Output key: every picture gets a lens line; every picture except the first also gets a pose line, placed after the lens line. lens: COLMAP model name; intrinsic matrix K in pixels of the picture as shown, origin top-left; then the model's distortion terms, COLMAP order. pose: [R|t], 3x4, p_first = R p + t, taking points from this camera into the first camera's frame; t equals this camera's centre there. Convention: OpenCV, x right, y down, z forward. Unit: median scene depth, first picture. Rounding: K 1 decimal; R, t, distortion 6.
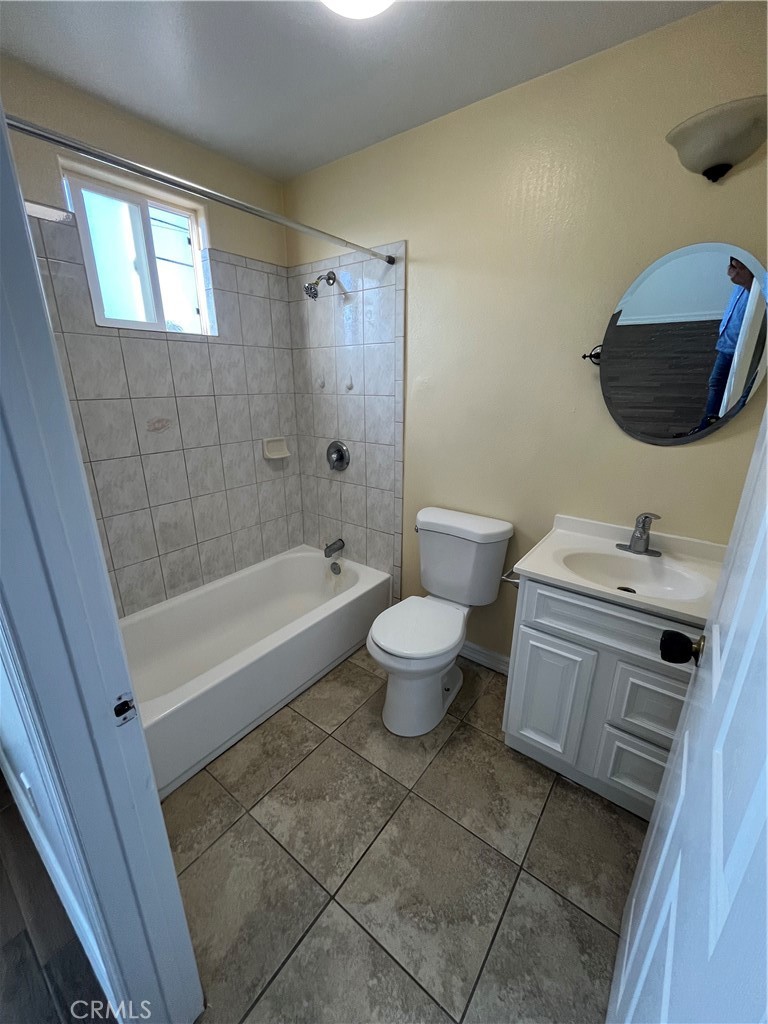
lens RADIAL K [[412.3, 0, 386.7], [0, 412.3, 511.4], [0, 0, 1]] dist [0.000660, -0.000143]
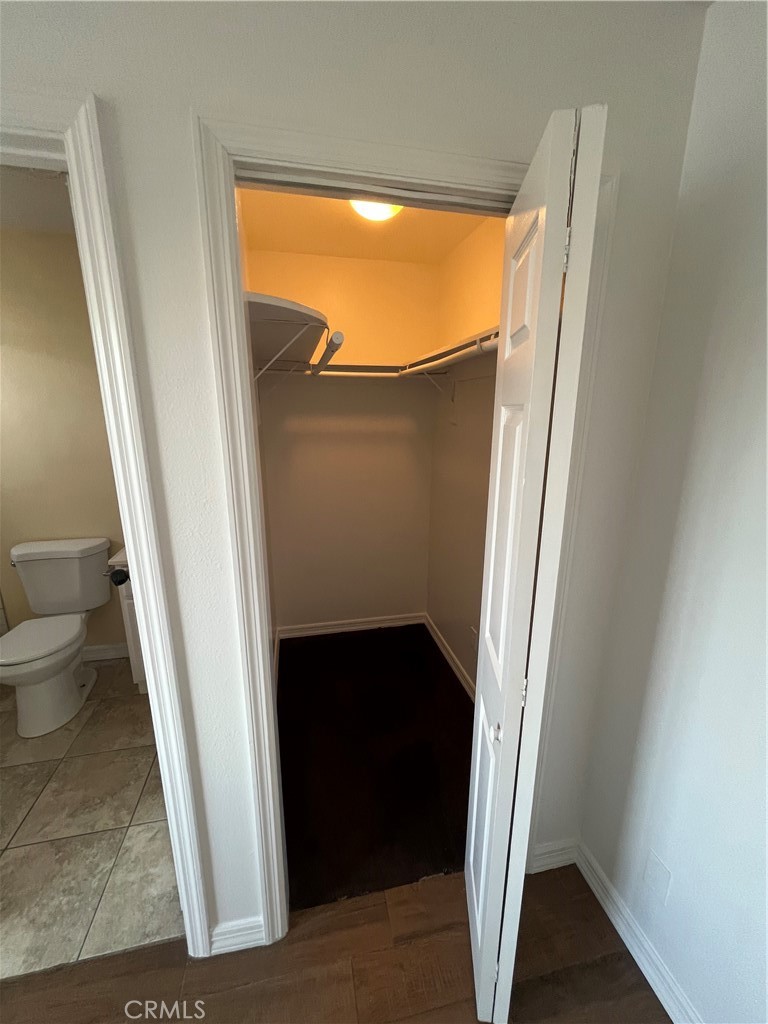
lens RADIAL K [[412.3, 0, 382.2], [0, 412.3, 515.1], [0, 0, 1]] dist [0.000660, -0.000143]
pose [[0.654702, -0.187031, 0.732383, -0.088446], [0.231895, 0.971881, 0.040894, 0.135303], [-0.719438, 0.143062, 0.679664, -0.665698]]
